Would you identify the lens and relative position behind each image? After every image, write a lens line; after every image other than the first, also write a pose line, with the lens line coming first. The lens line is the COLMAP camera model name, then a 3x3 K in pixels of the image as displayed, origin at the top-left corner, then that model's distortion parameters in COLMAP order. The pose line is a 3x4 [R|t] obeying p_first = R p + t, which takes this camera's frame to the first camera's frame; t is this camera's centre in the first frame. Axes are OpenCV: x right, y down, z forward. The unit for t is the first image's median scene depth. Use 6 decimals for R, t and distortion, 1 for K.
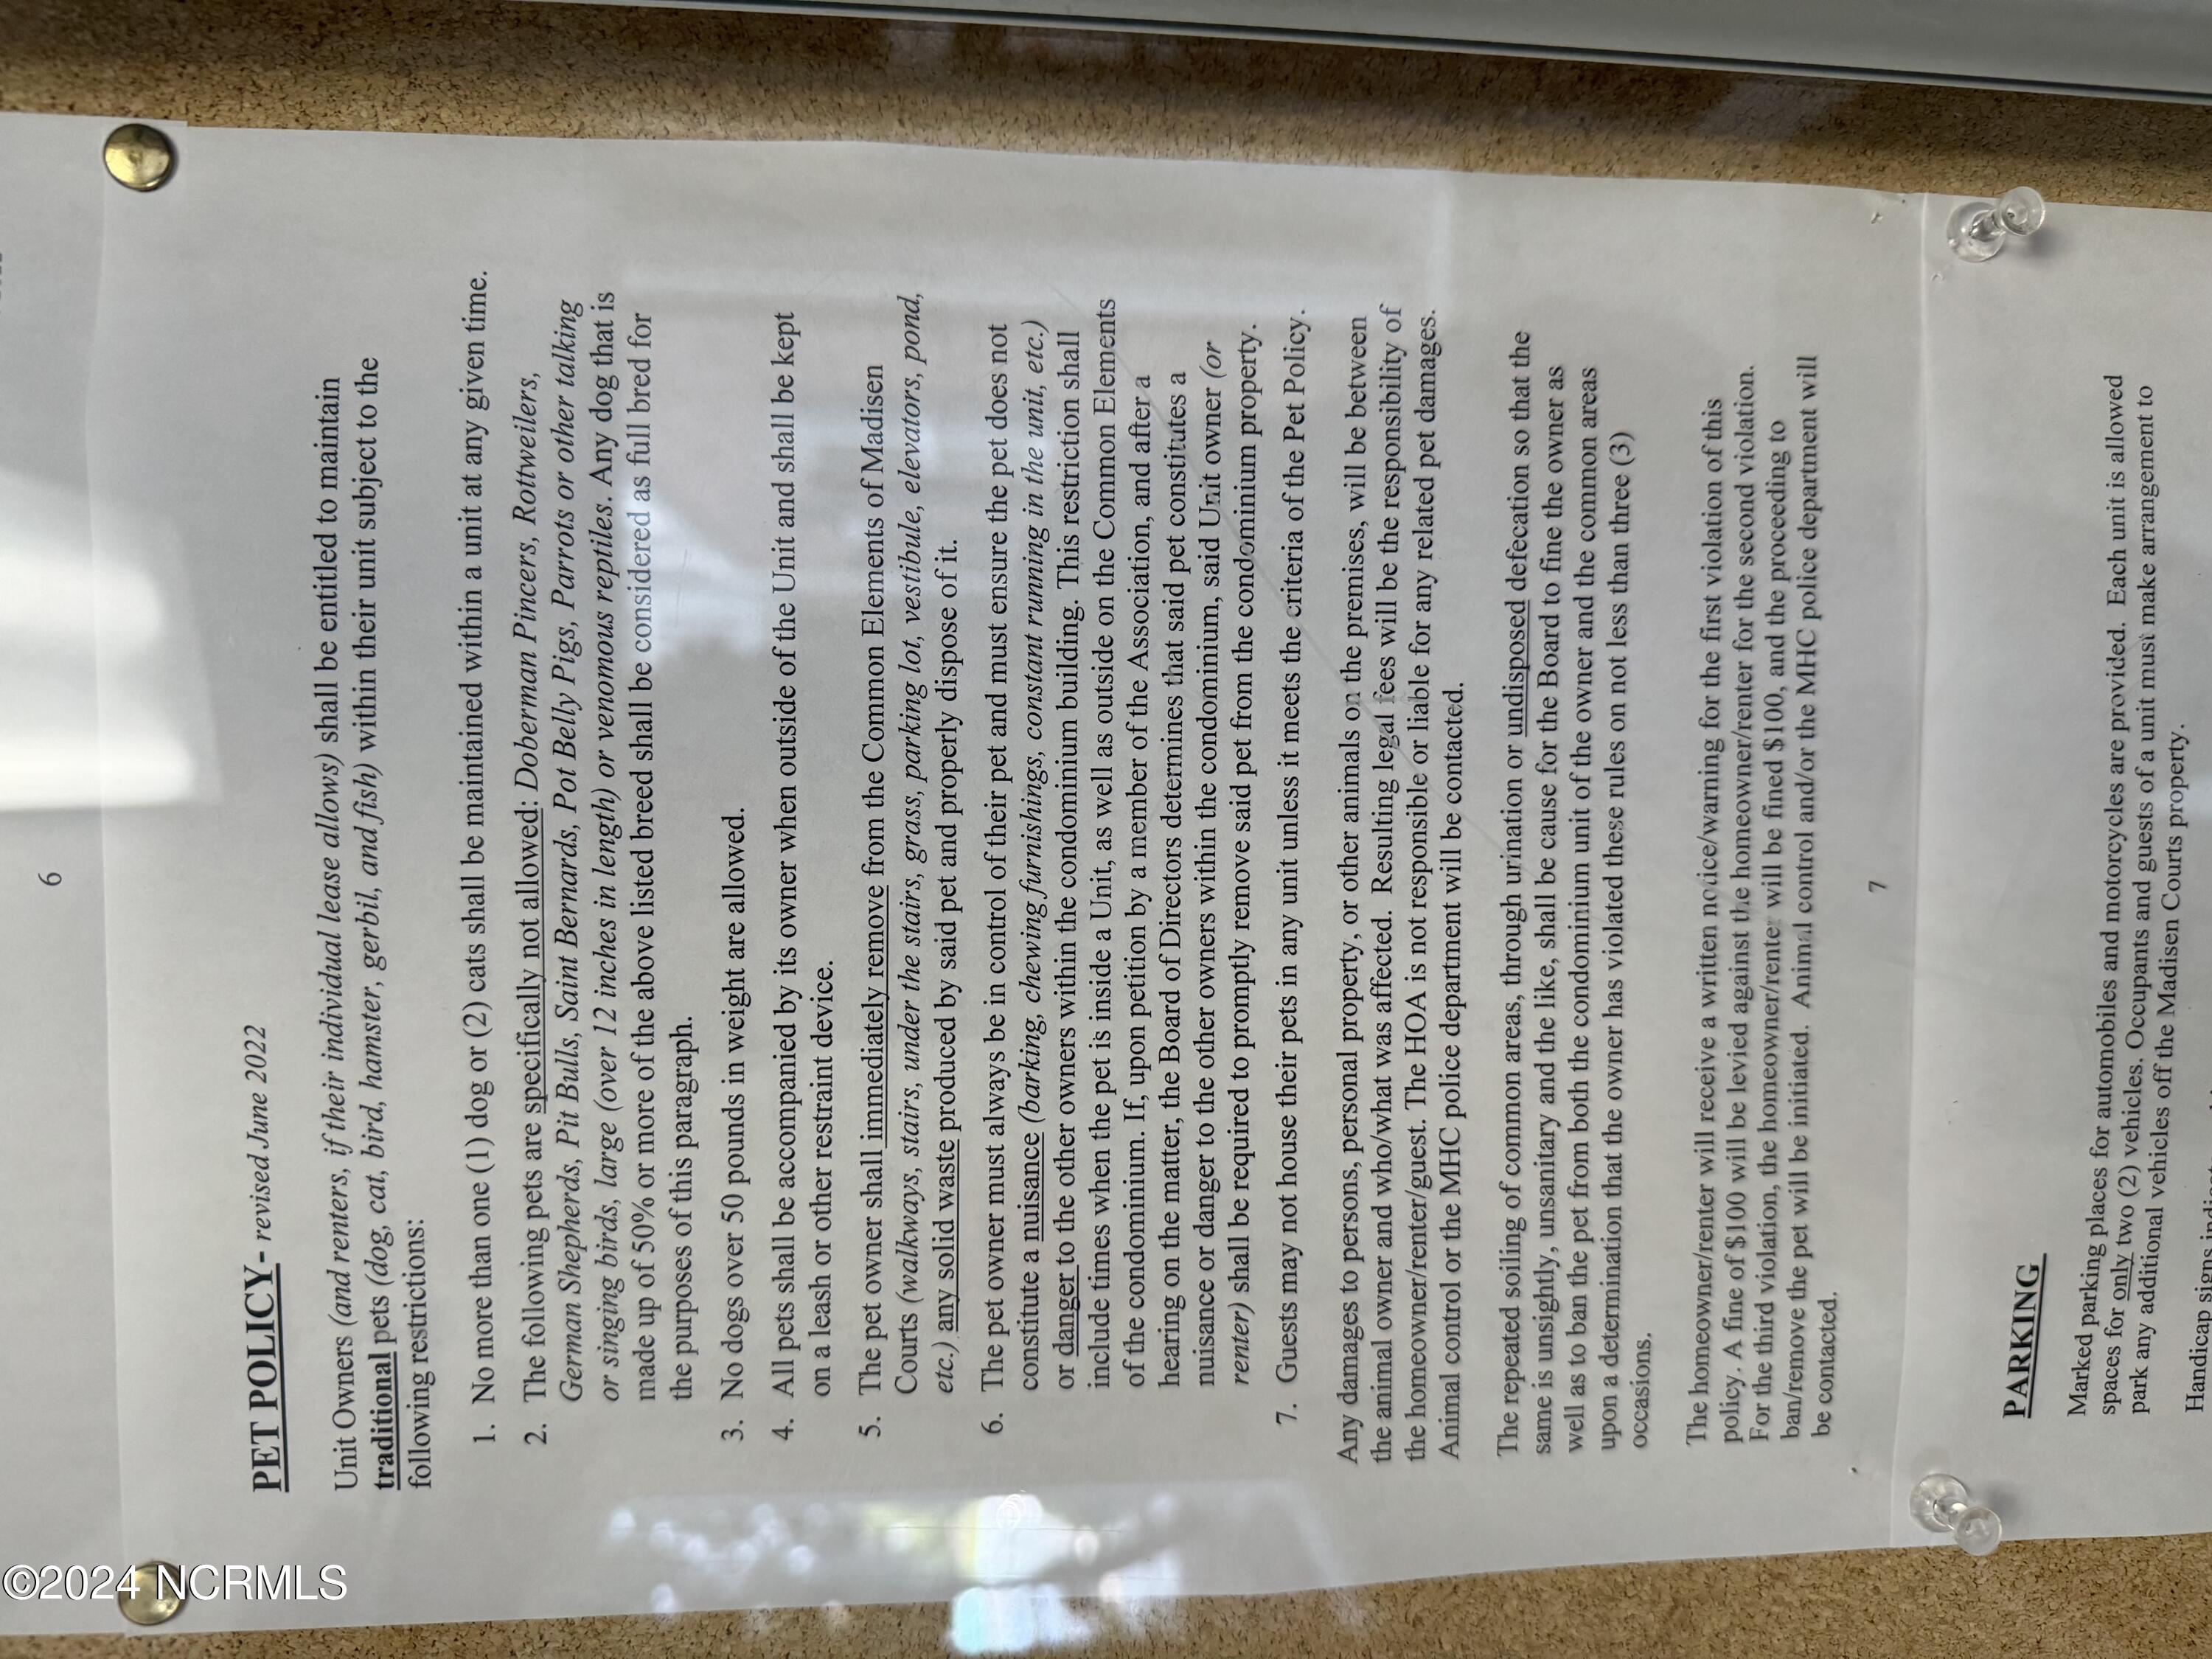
lens RADIAL K [[1548.3, 0, 1110.3], [0, 1548.3, 821.1], [0, 0, 1]] dist [-0.039034, 0.020752]
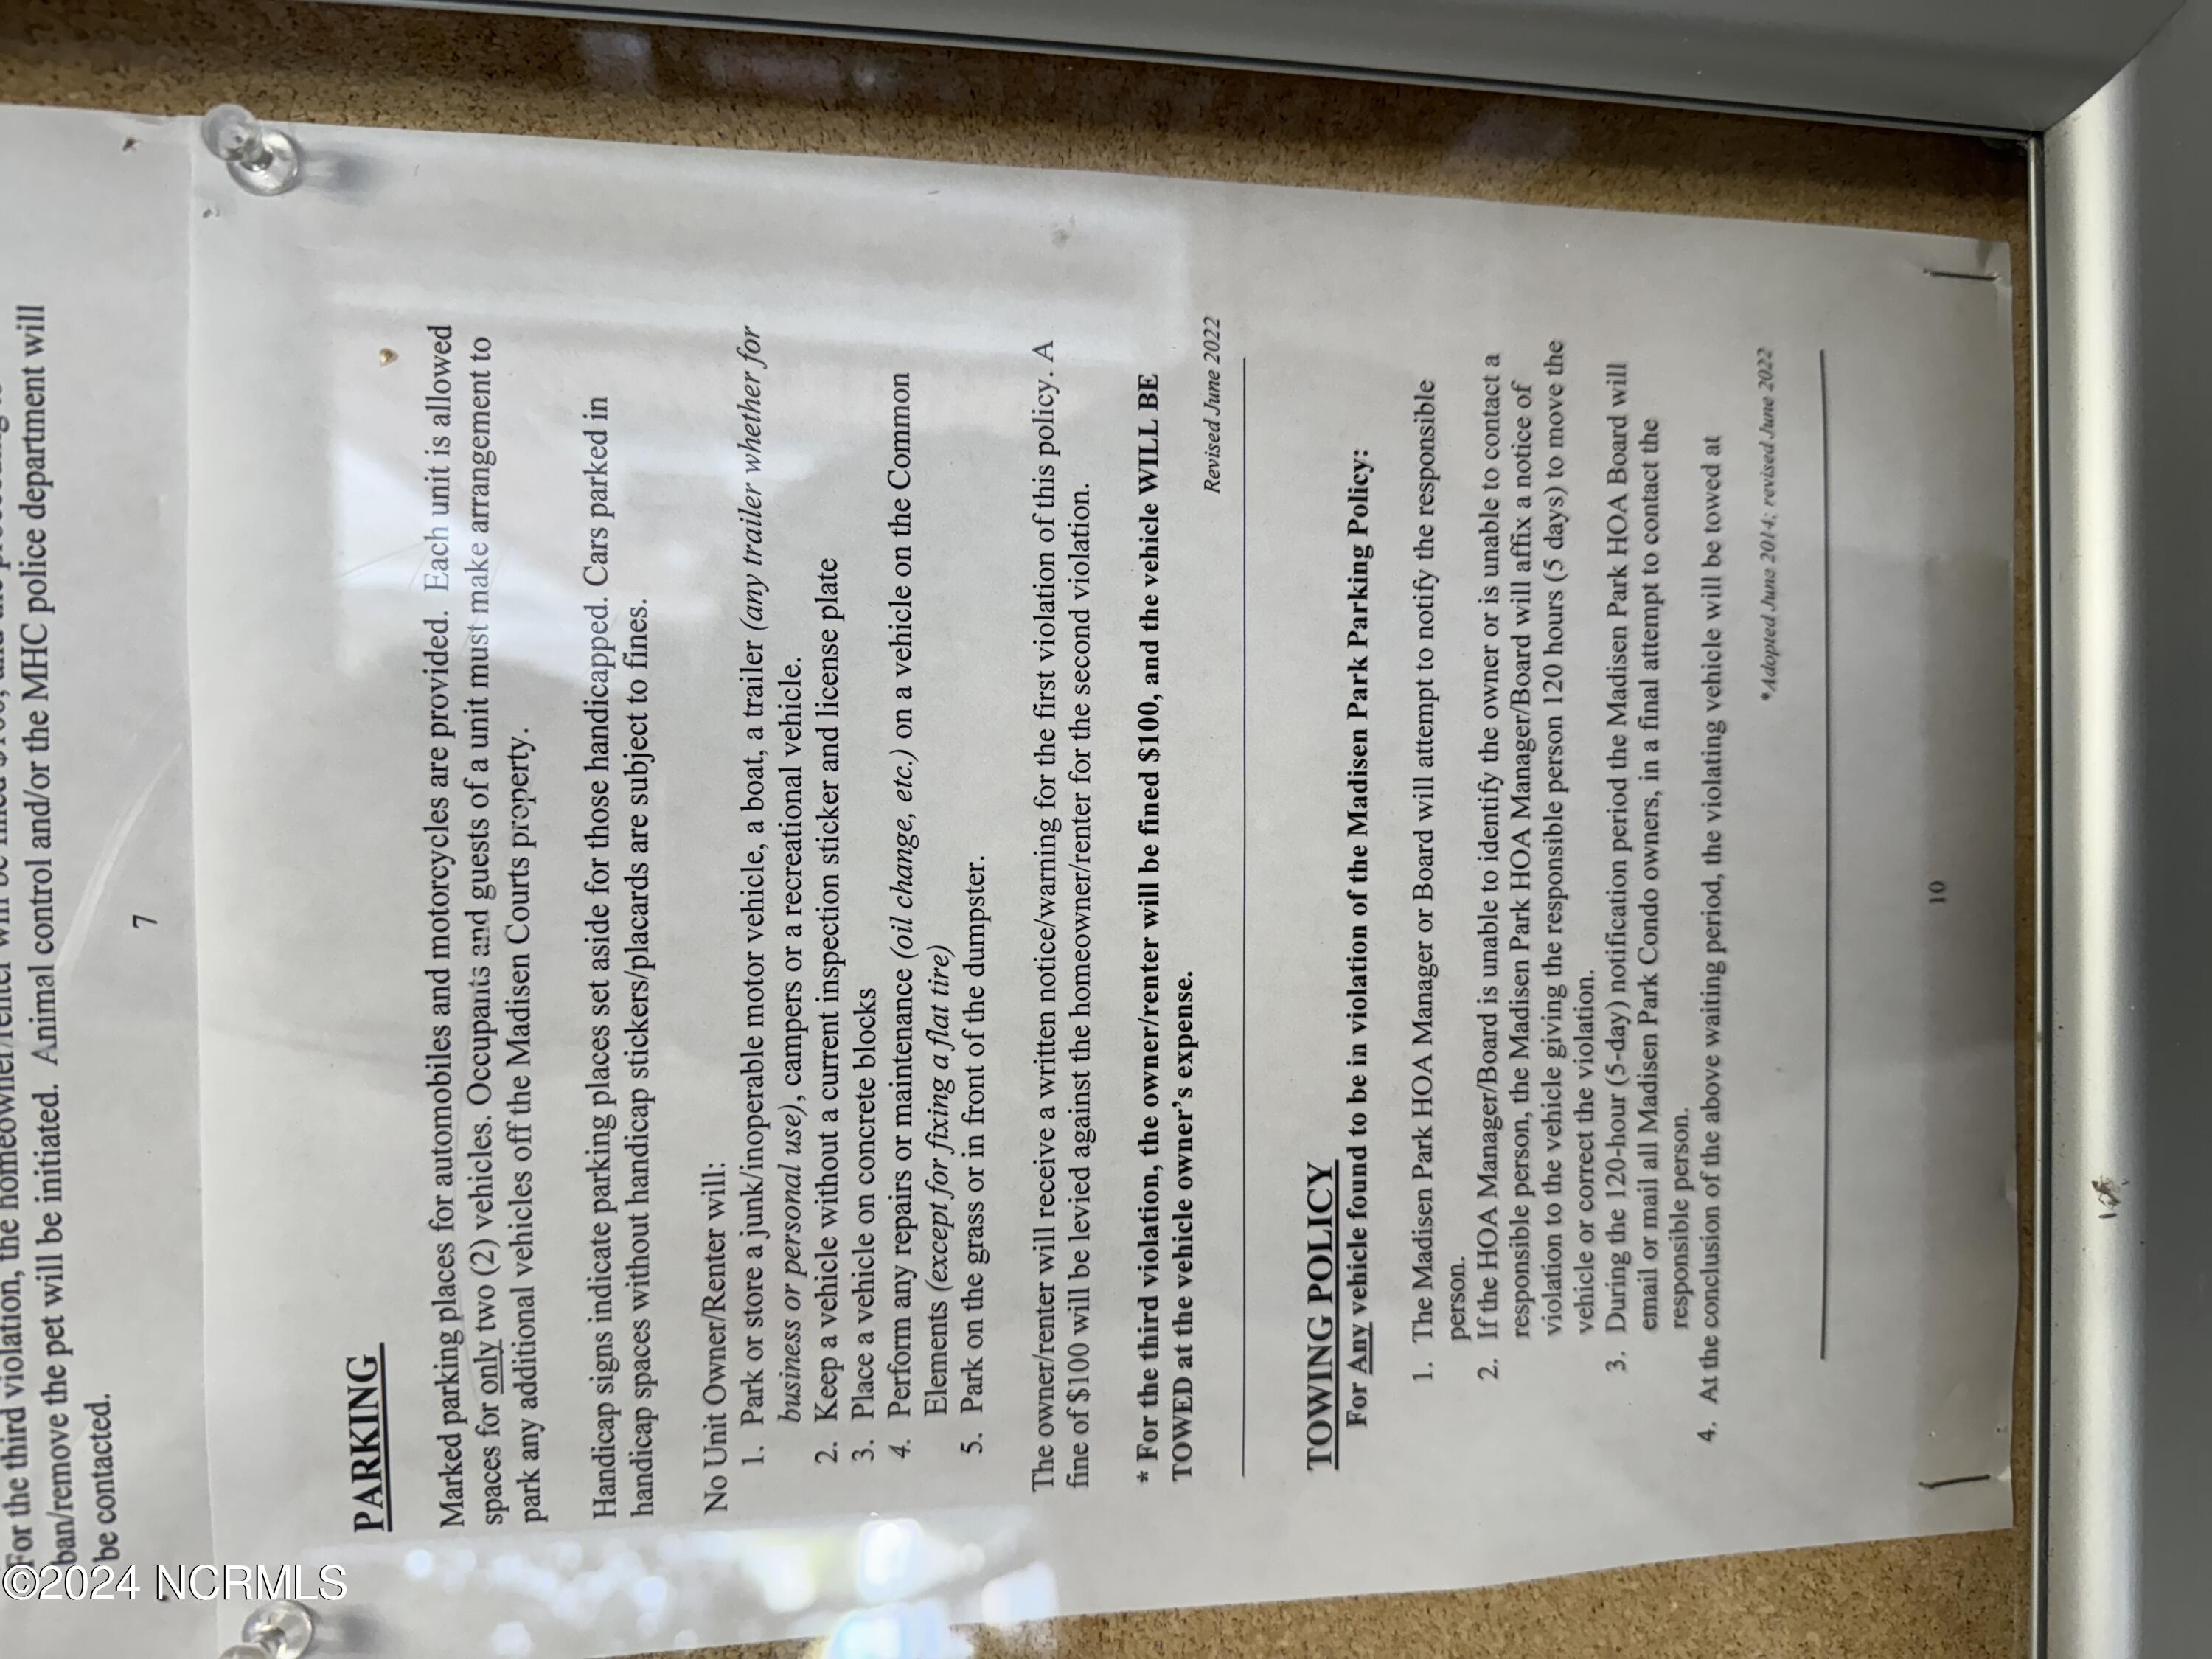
lens RADIAL K [[1548.3, 0, 1093.9], [0, 1548.3, 830.6], [0, 0, 1]] dist [-0.039034, 0.020752]
pose [[0.998341, -0.014372, 0.055762, 0.972046], [0.014440, 0.999895, -0.000820, -0.000110], [-0.055744, 0.001624, 0.998444, 0.112336]]
